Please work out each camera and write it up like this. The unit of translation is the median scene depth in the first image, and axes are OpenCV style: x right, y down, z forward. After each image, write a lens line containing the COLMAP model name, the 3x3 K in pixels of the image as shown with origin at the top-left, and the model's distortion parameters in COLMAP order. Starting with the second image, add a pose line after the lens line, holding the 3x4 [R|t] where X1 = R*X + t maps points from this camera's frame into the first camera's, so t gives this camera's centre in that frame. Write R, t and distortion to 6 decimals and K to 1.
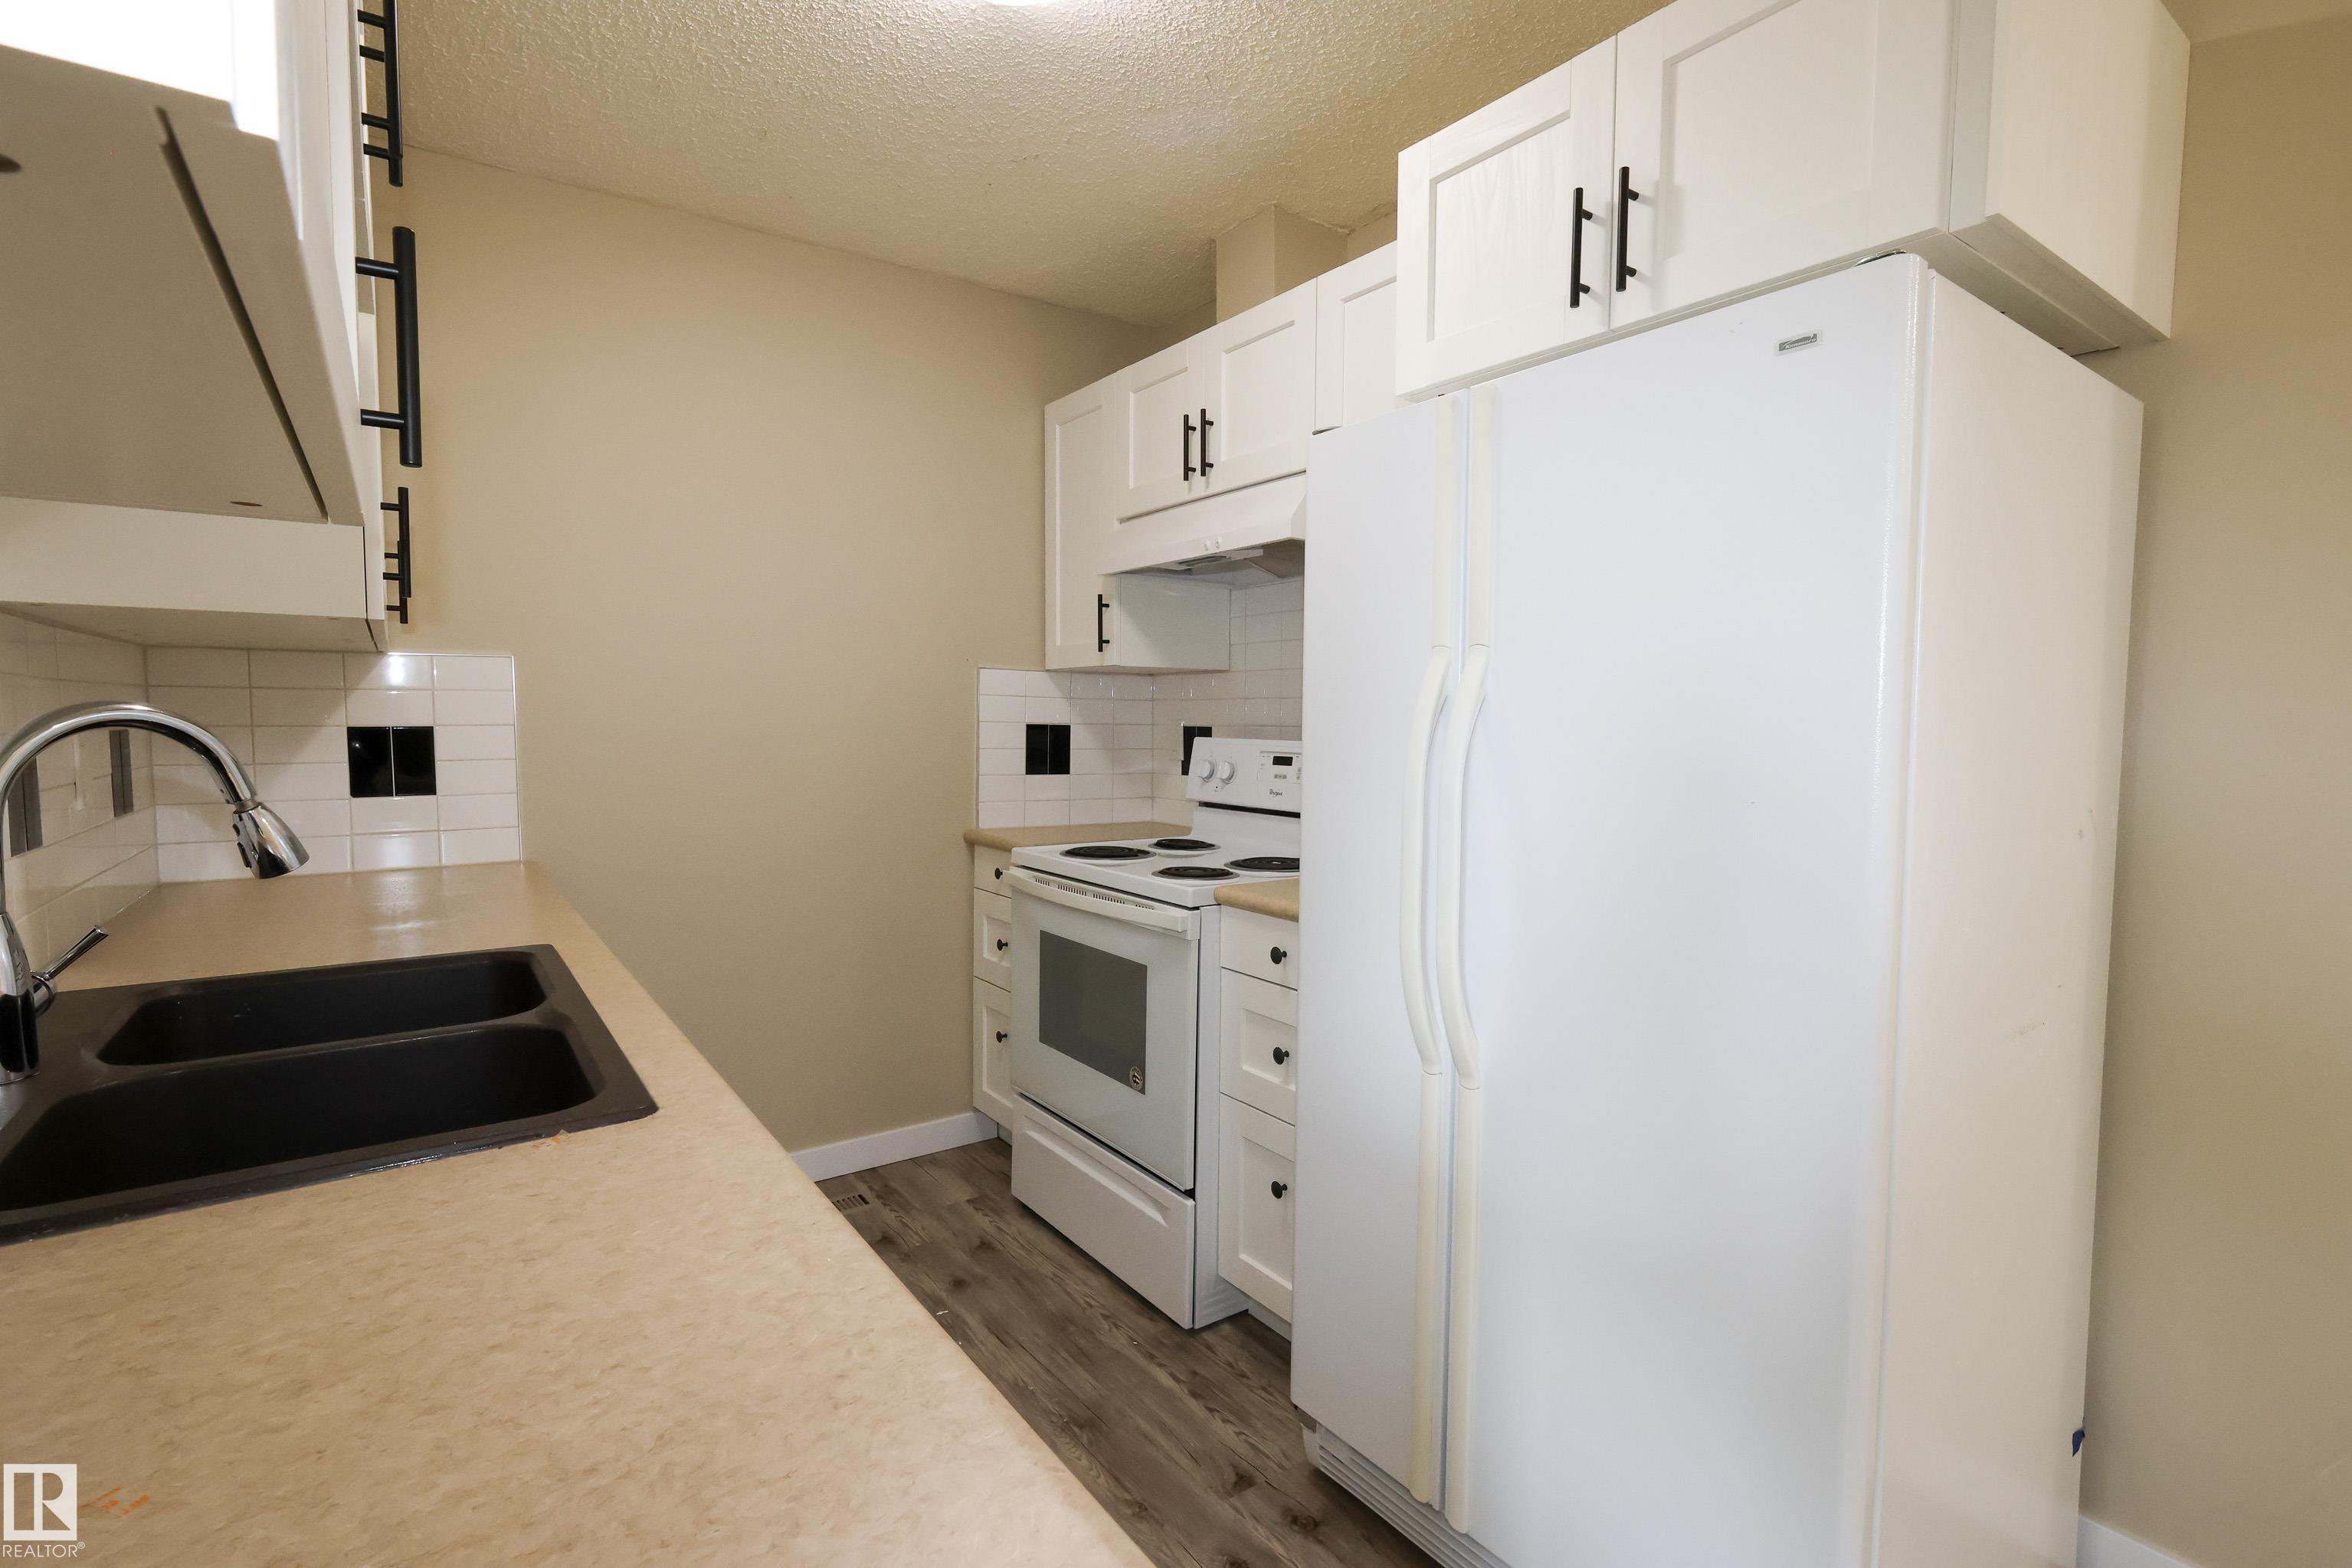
lens RADIAL K [[1092.4, 0, 1176.0], [0, 1092.4, 784.0], [0, 0, 1]] dist [-0.008022, 0.000629]
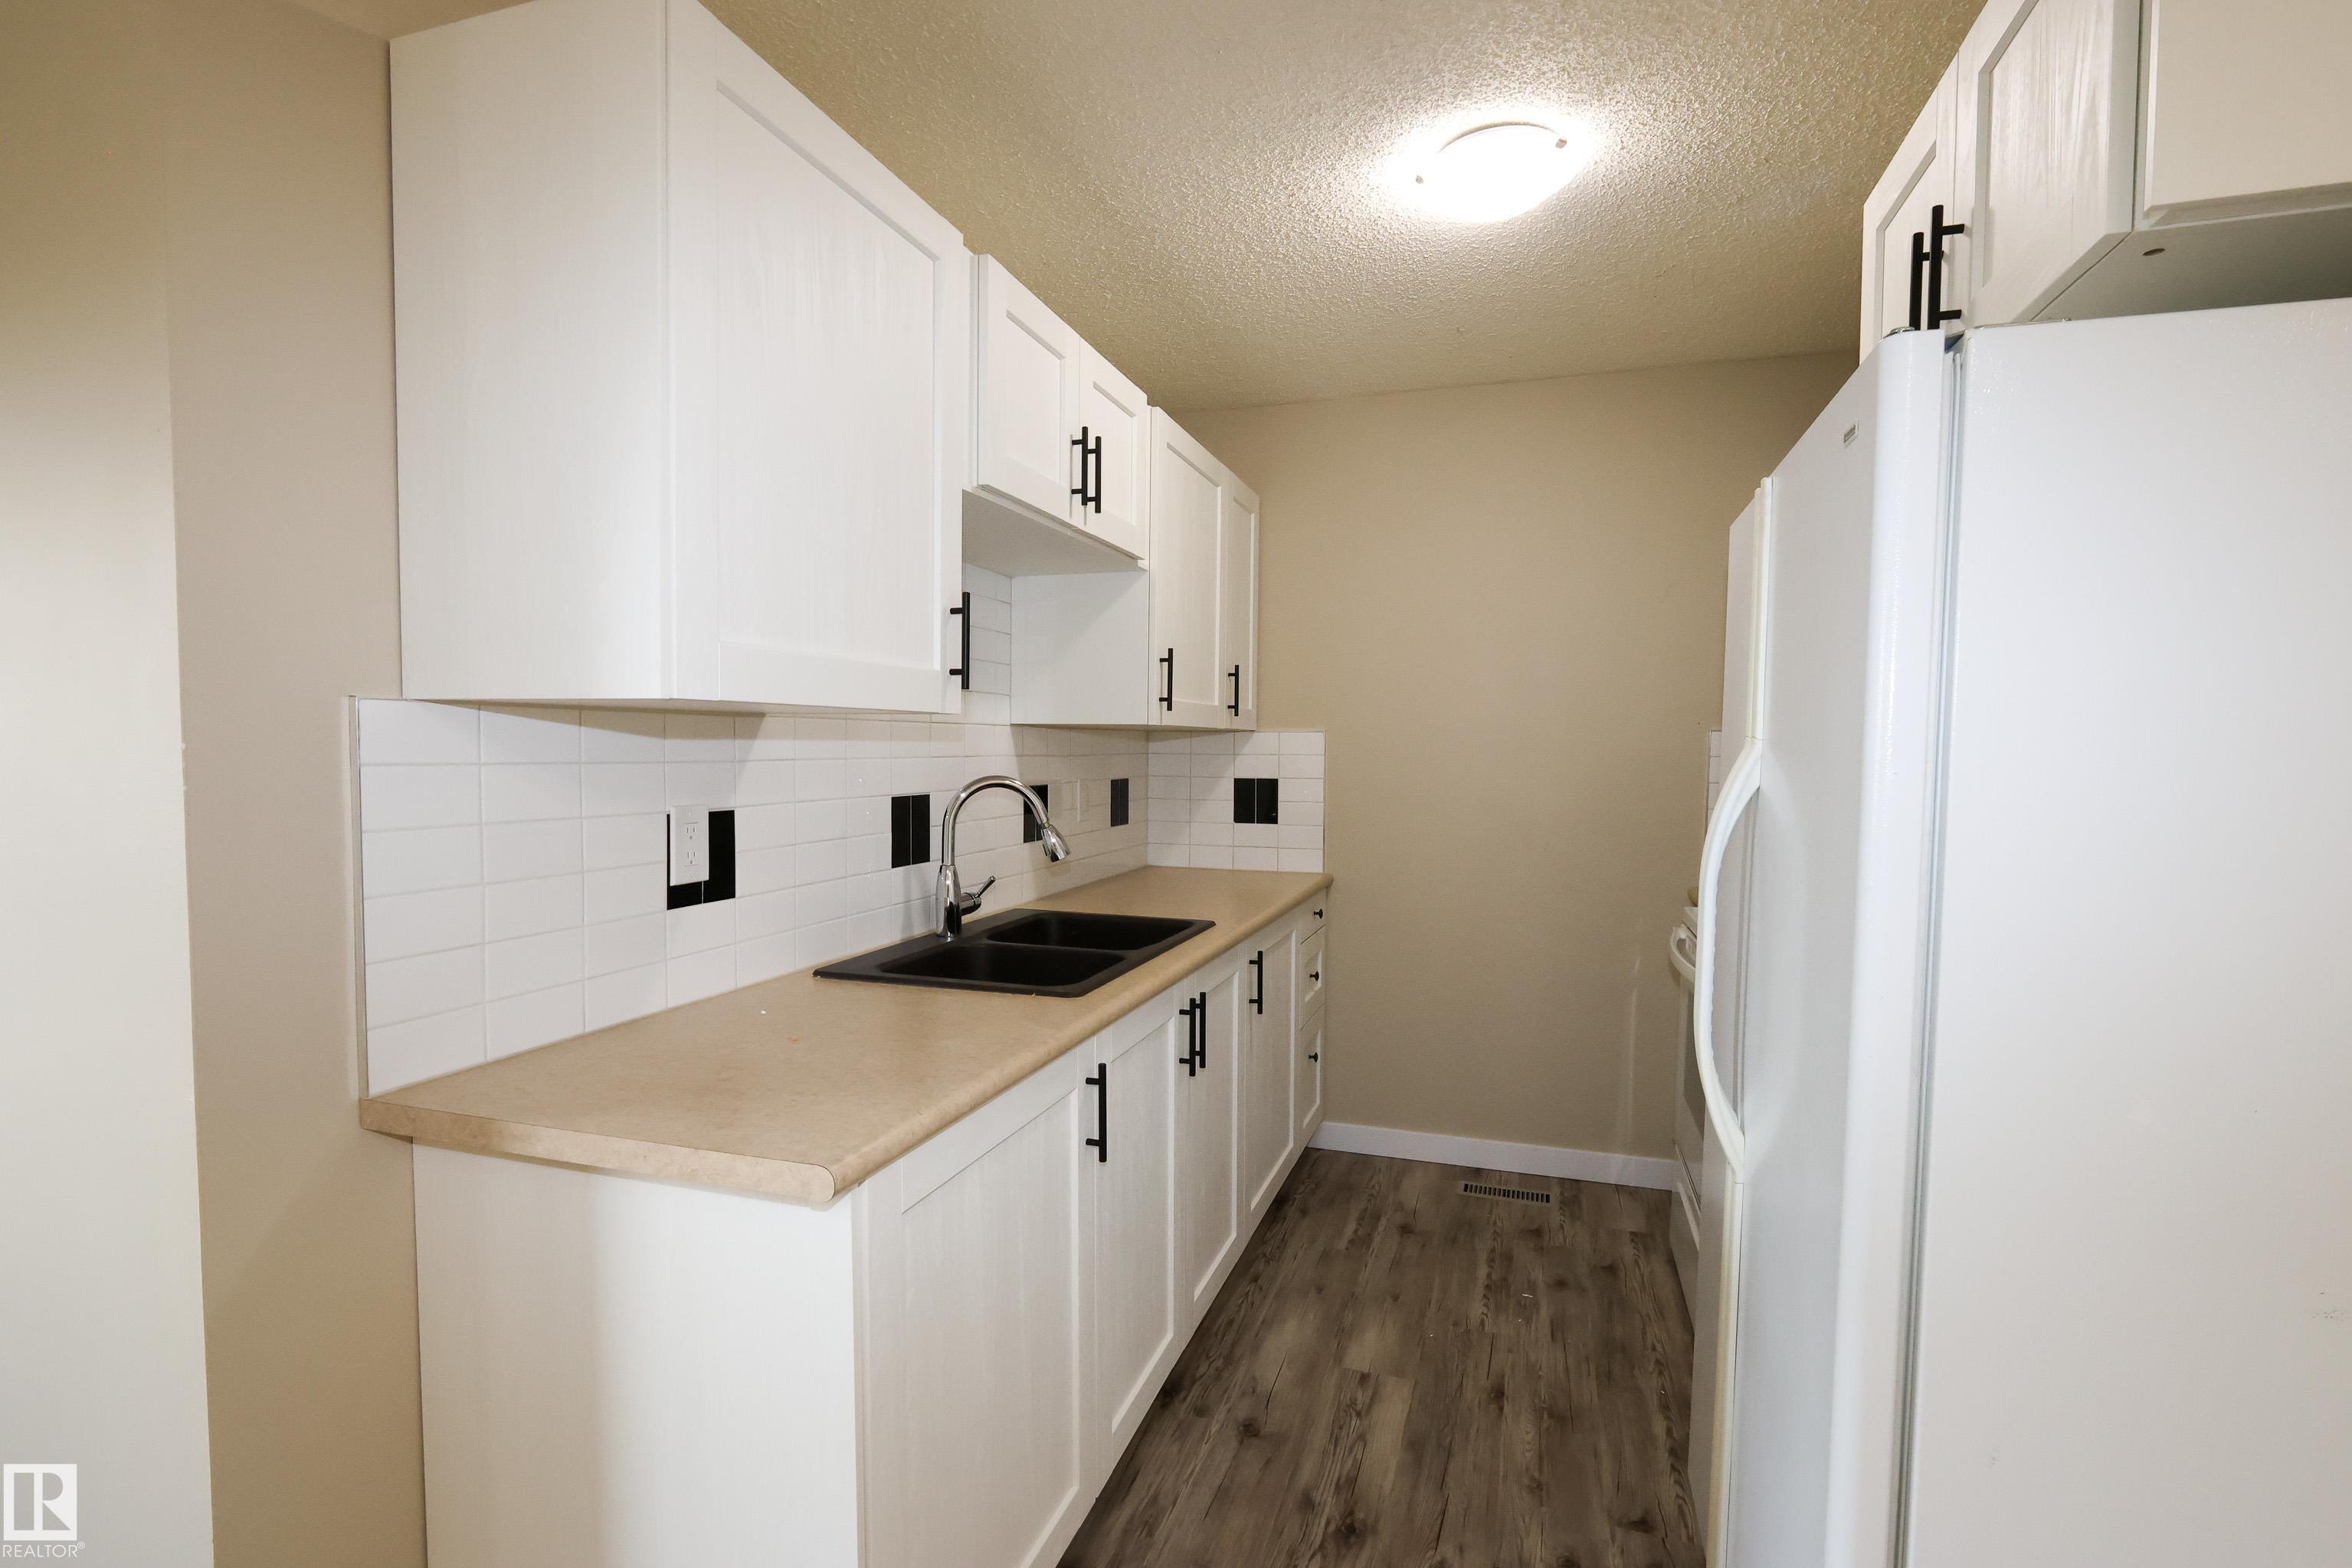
lens RADIAL K [[1092.4, 0, 1176.0], [0, 1092.4, 784.0], [0, 0, 1]] dist [-0.008022, 0.000629]
pose [[0.586093, 0.028079, -0.809757, 0.486906], [-0.053624, 0.998552, -0.004187, -0.032941], [0.808467, 0.045876, 0.586750, -0.005946]]
